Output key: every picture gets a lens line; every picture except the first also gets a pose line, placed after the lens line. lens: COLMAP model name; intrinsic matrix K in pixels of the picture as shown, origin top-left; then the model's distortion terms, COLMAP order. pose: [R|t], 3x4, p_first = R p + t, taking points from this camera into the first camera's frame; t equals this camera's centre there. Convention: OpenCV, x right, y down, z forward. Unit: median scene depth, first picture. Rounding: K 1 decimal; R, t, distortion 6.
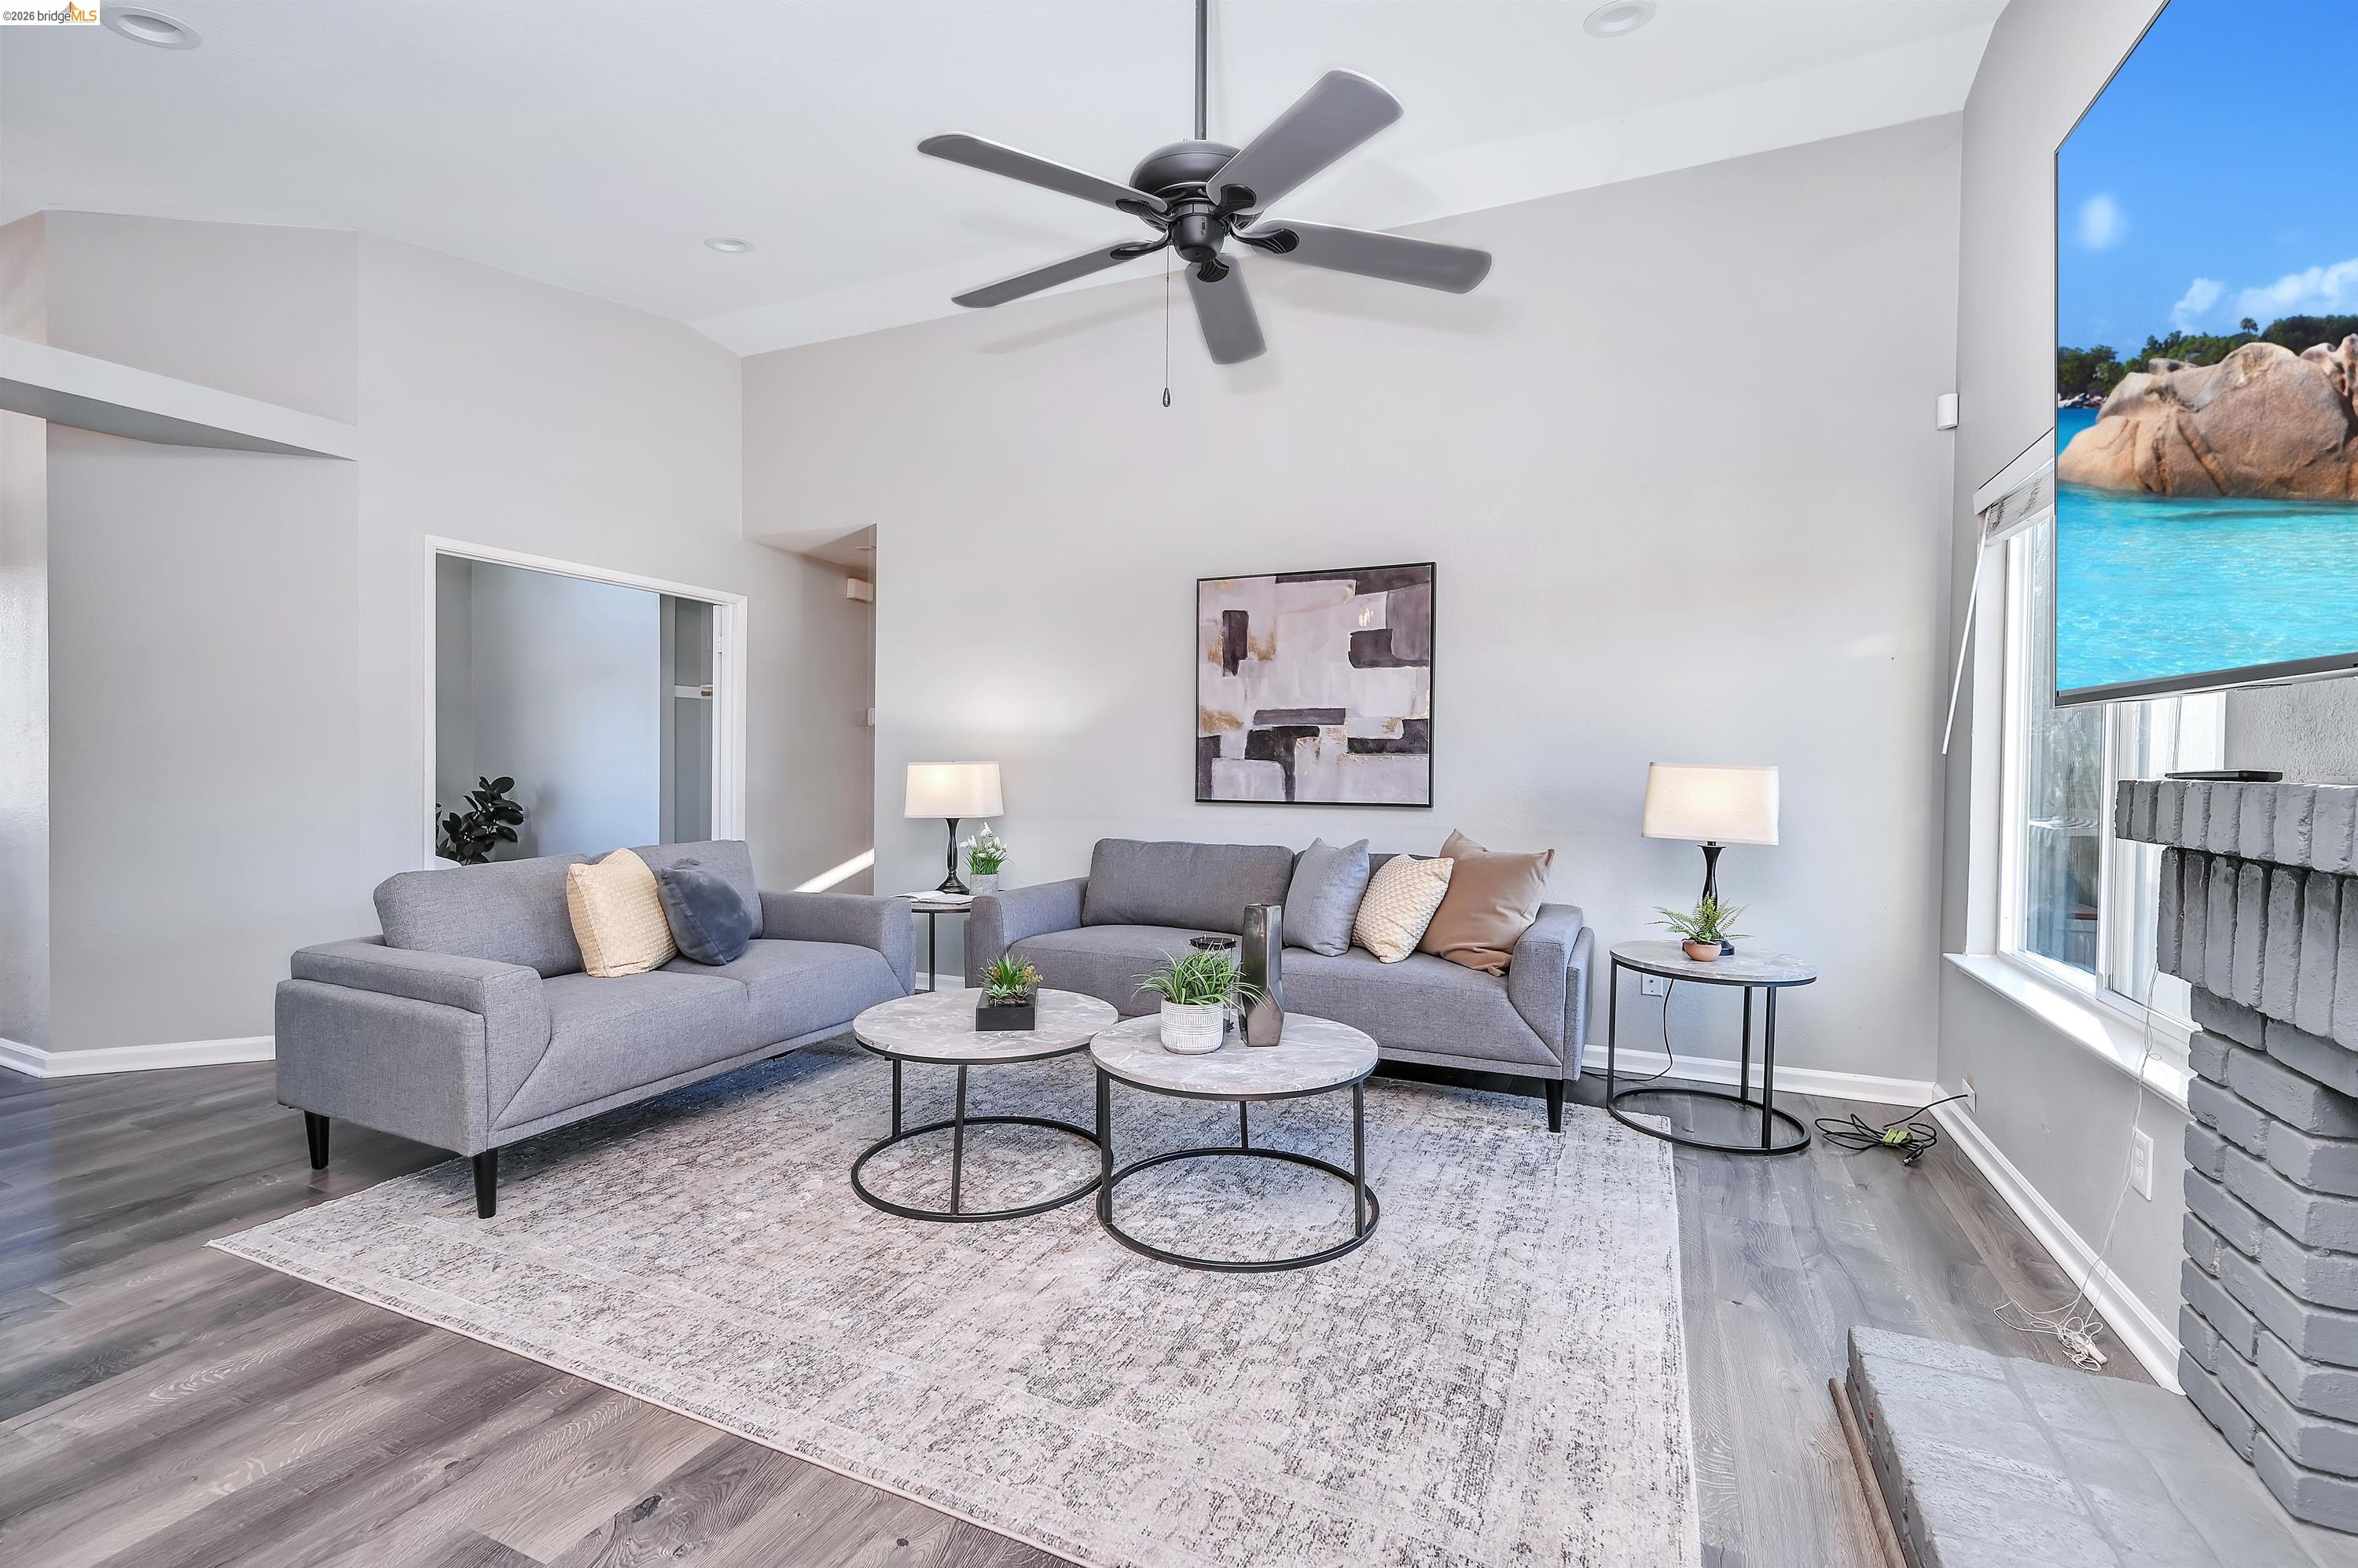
lens RADIAL K [[955.3, 0, 1179.2], [0, 955.3, 776.3], [0, 0, 1]] dist [0.000797, 0.000543]
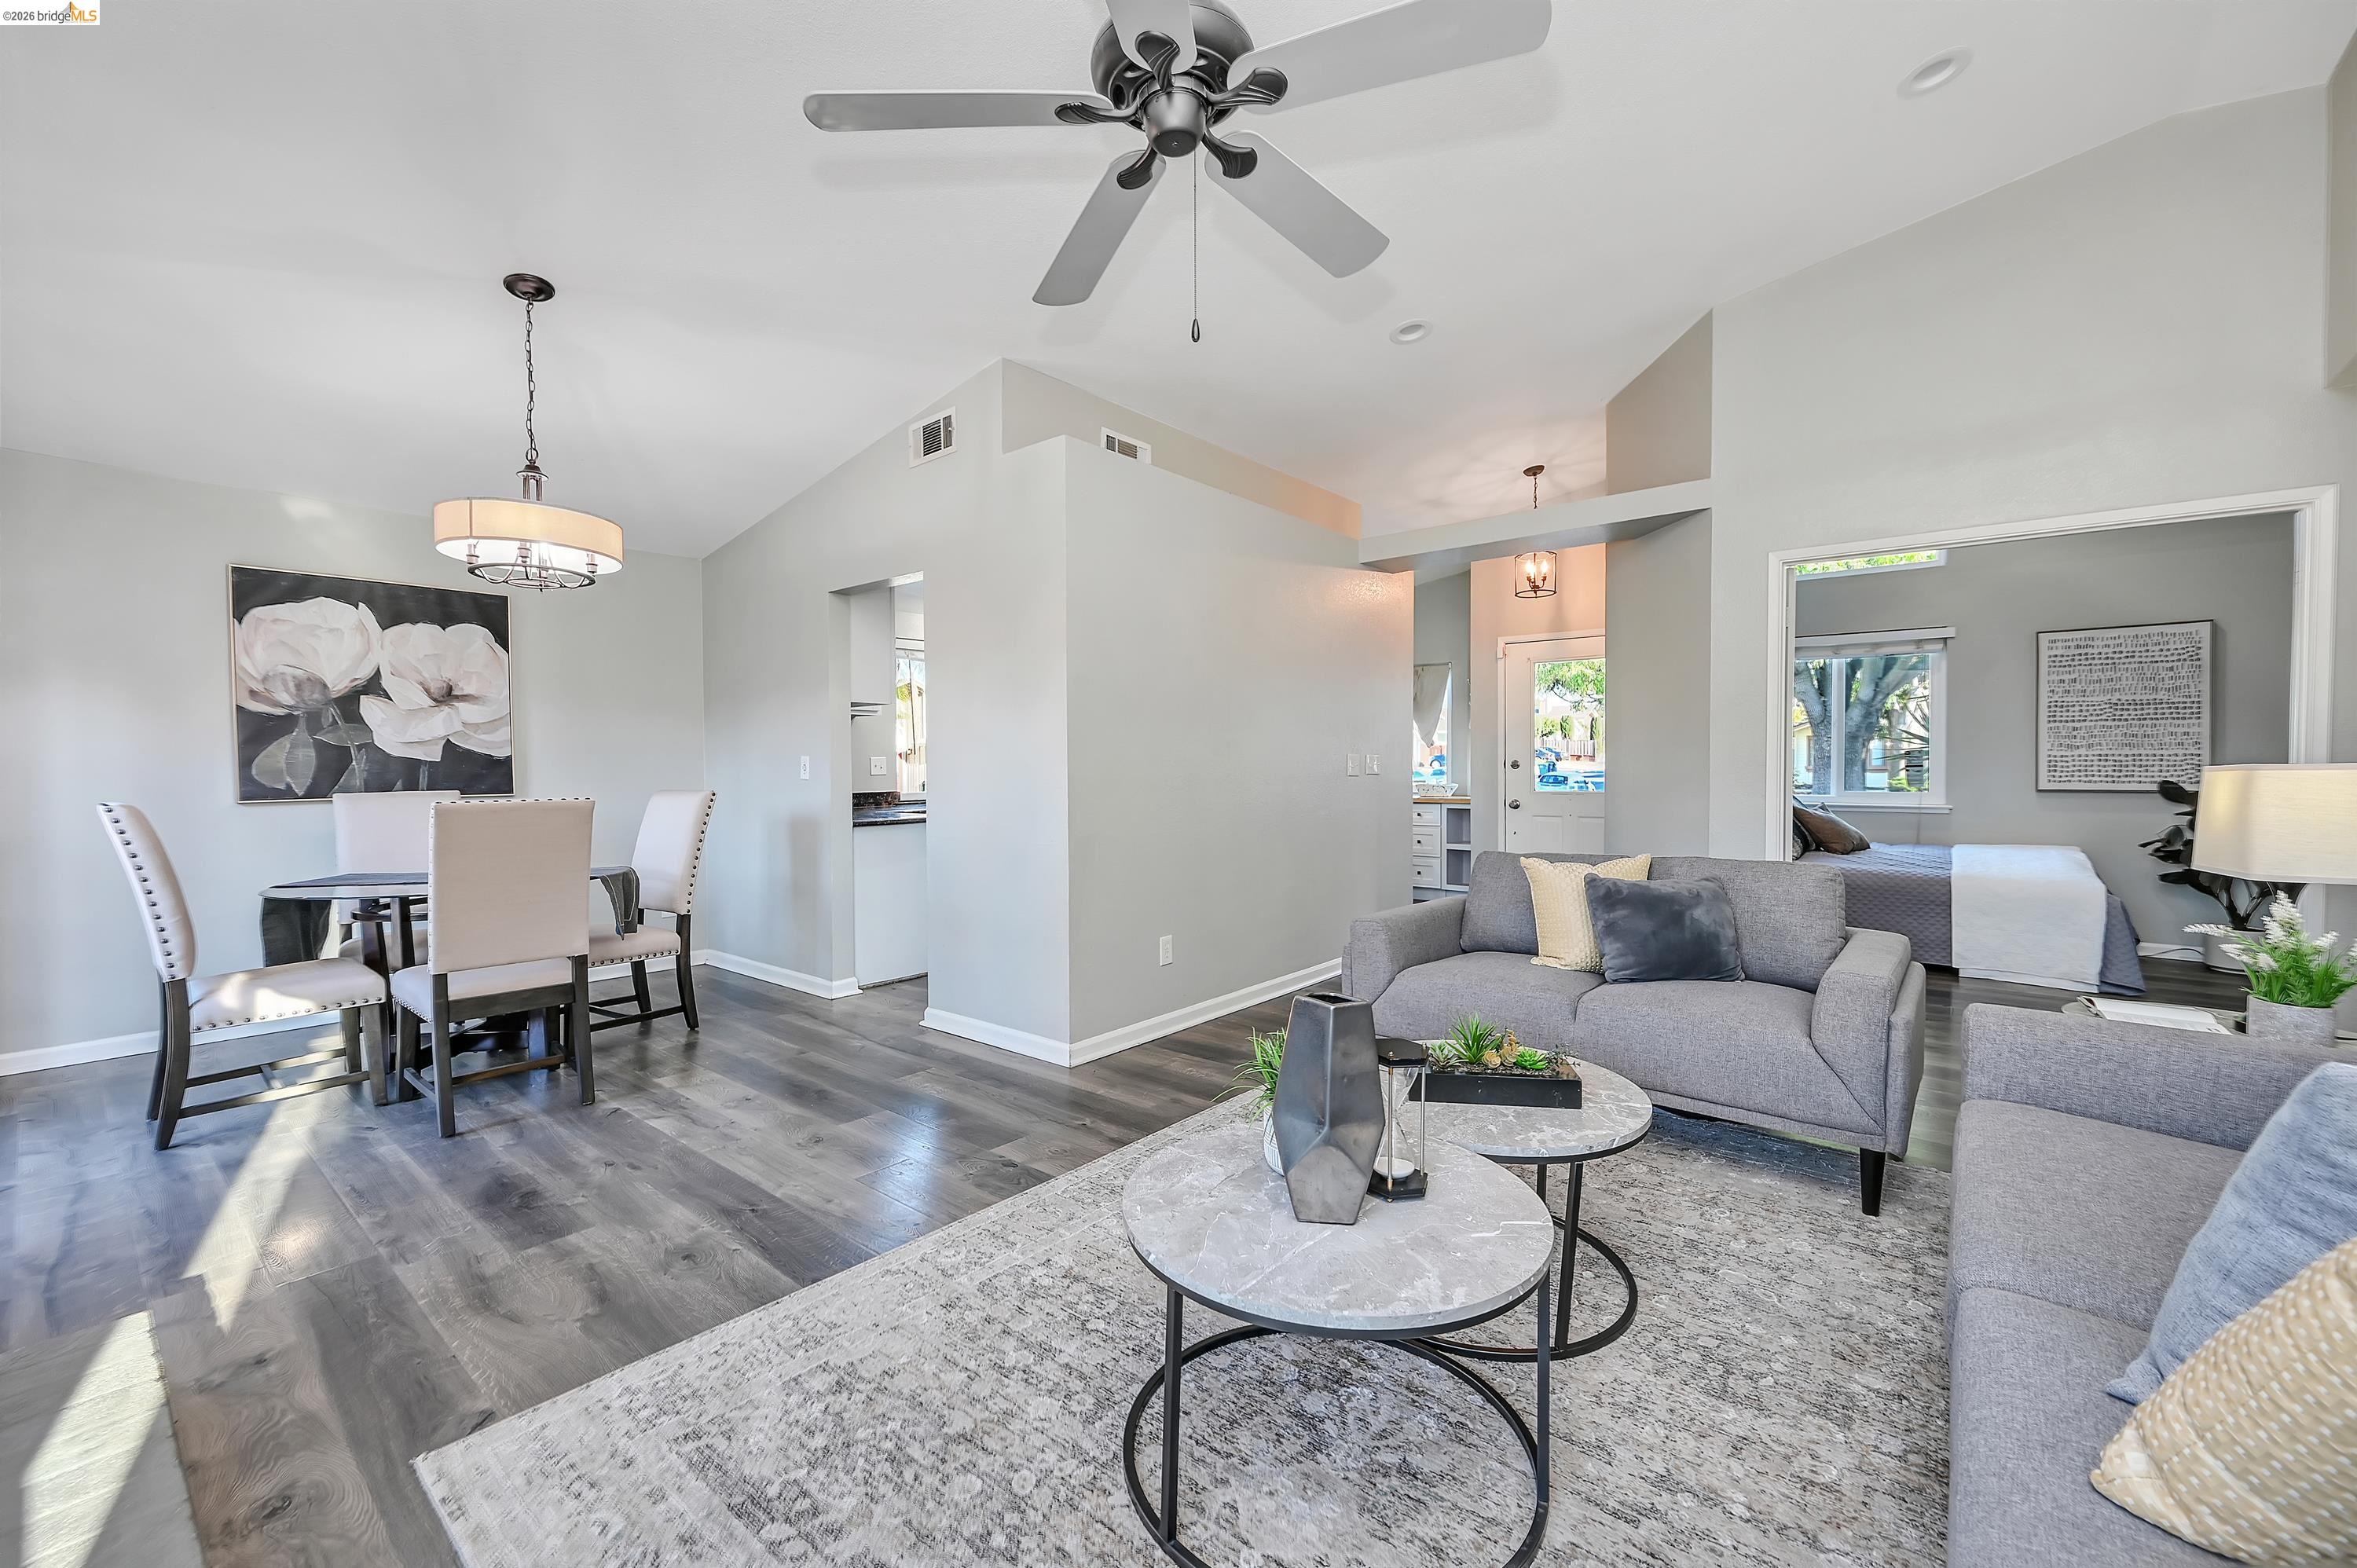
lens RADIAL K [[1029.6, 0, 1201.5], [0, 1029.6, 785.9], [0, 0, 1]] dist [0.000810, 0.000173]
pose [[-0.259619, 0.009449, -0.965665, 0.455558], [-0.012511, 0.999835, 0.013147, -0.003773], [0.965630, 0.015494, -0.259459, 0.661656]]
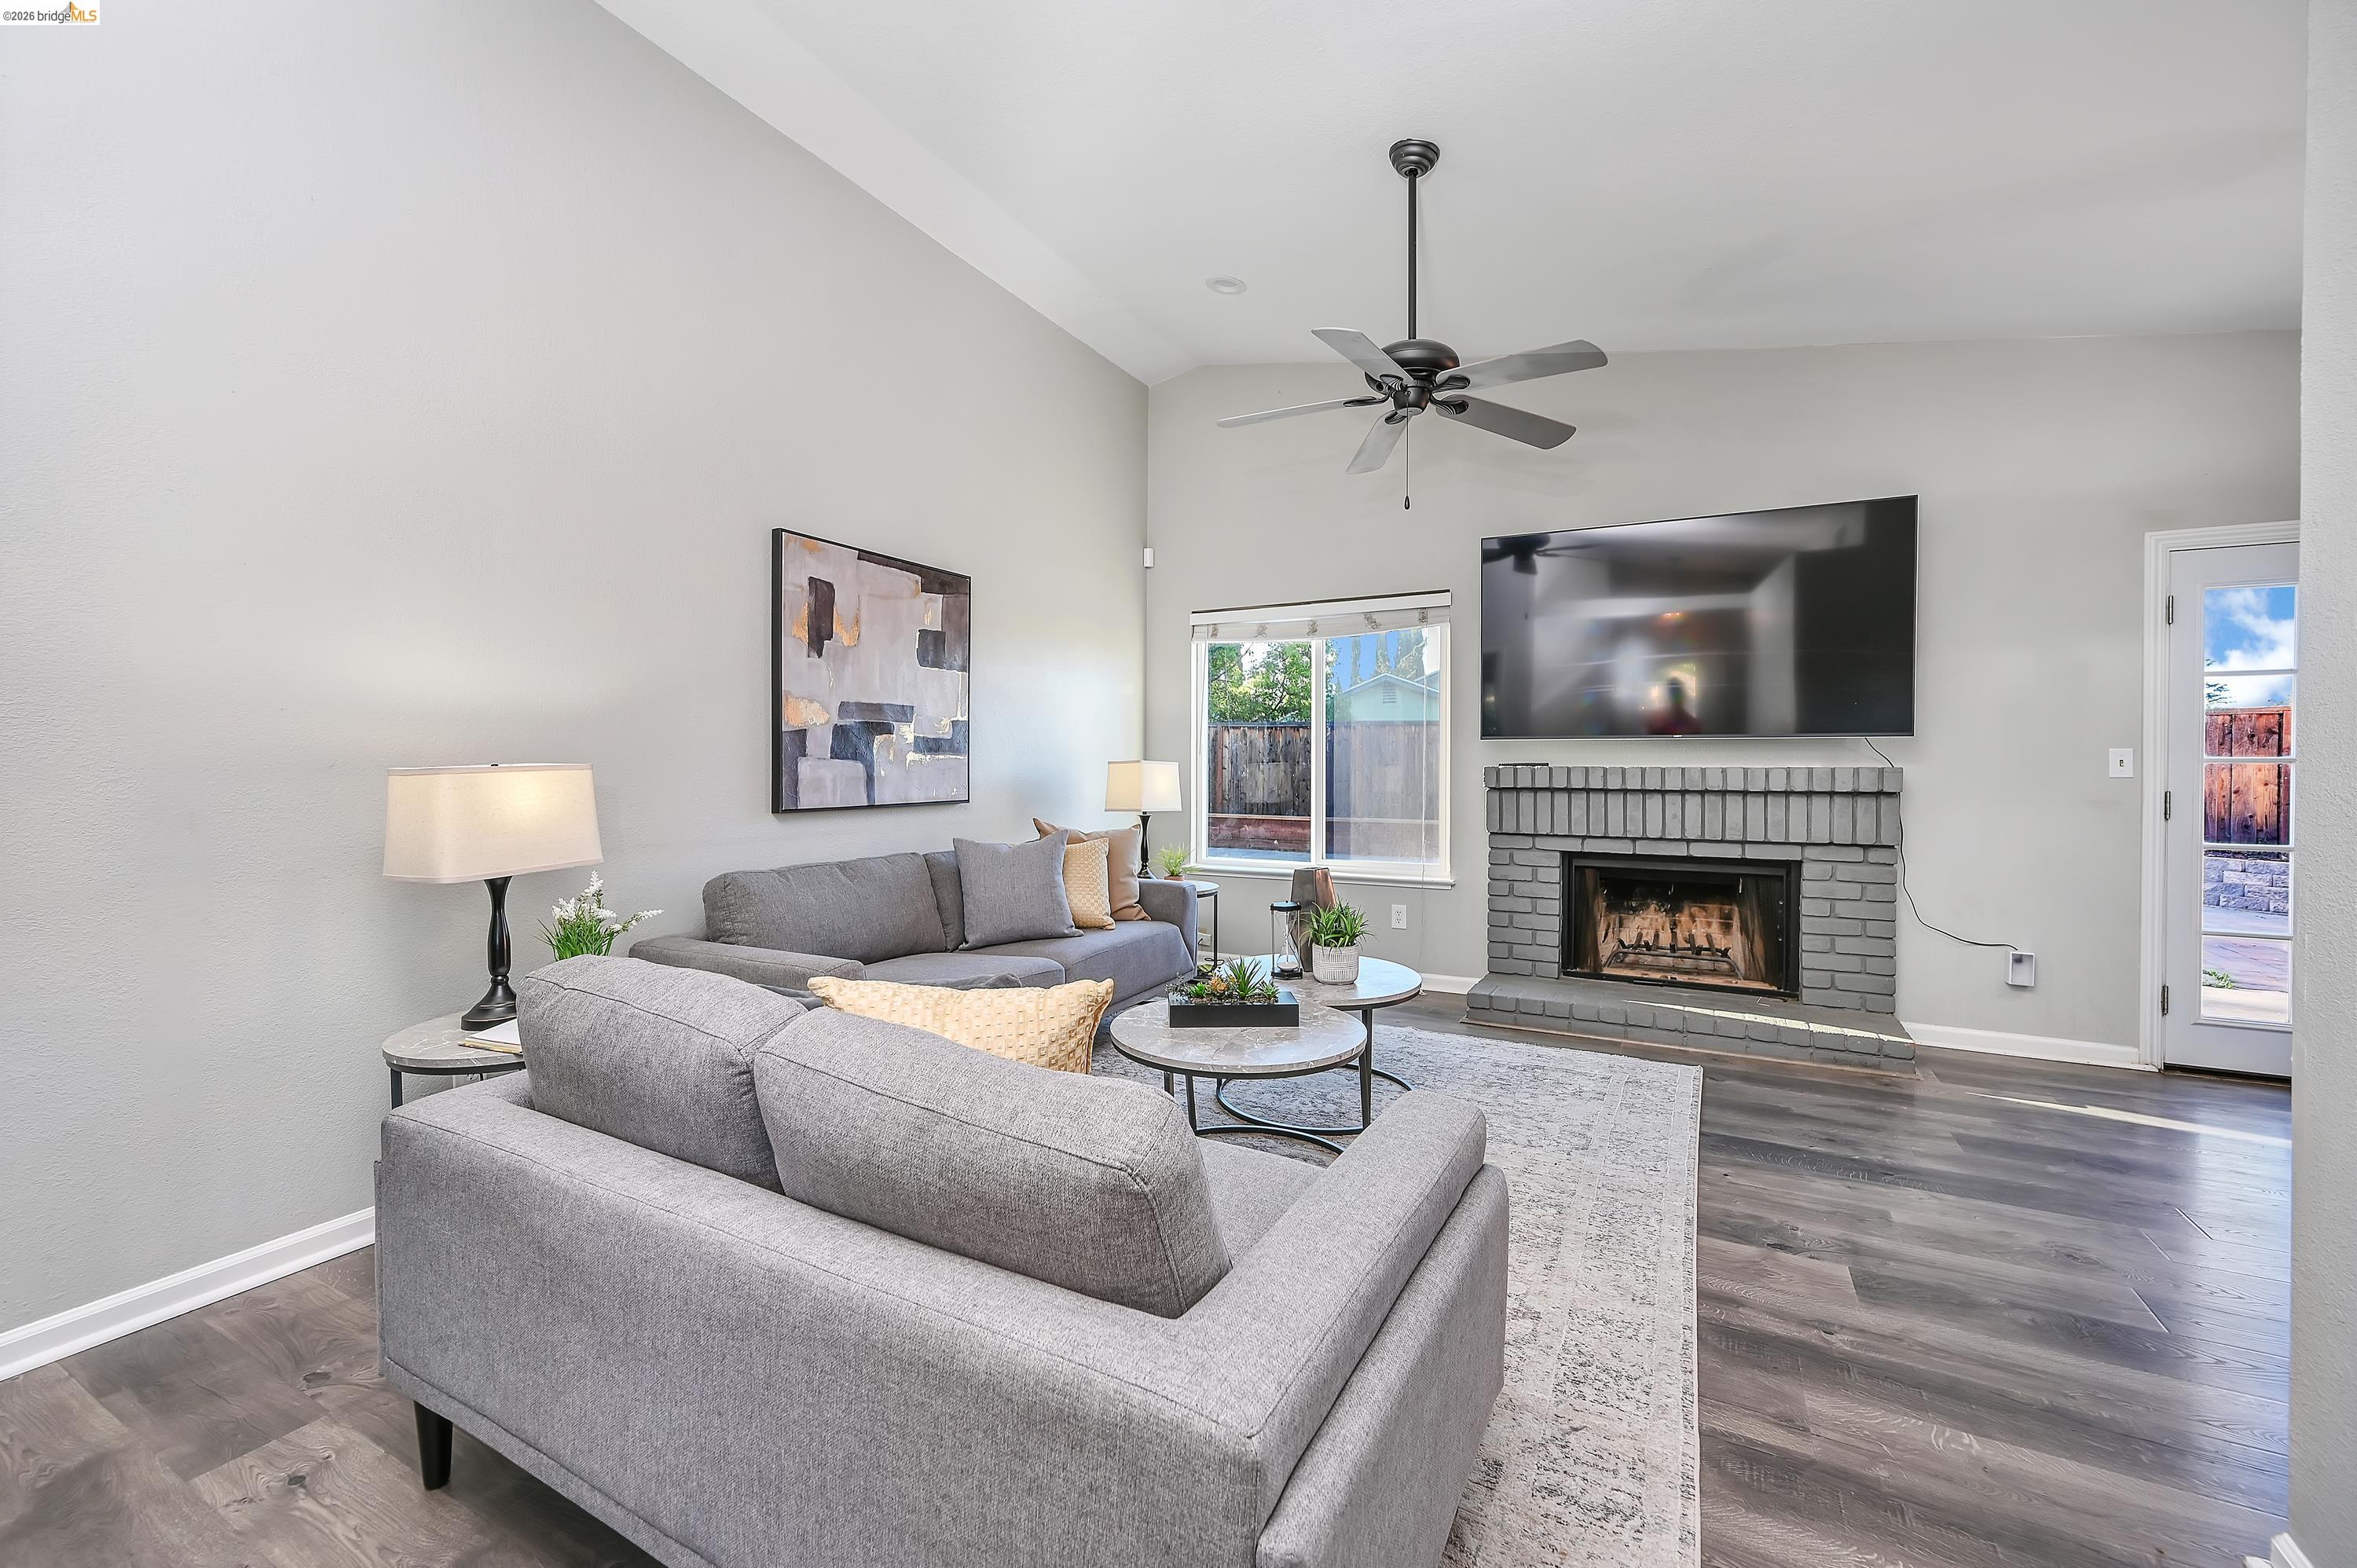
lens RADIAL K [[954.9, 0, 1178.7], [0, 954.9, 776.3], [0, 0, 1]] dist [0.000797, 0.000543]
pose [[0.112461, -0.020329, 0.993448, -0.770099], [0.015458, 0.999706, 0.018707, -0.013792], [-0.993536, 0.013253, 0.112742, 0.627537]]
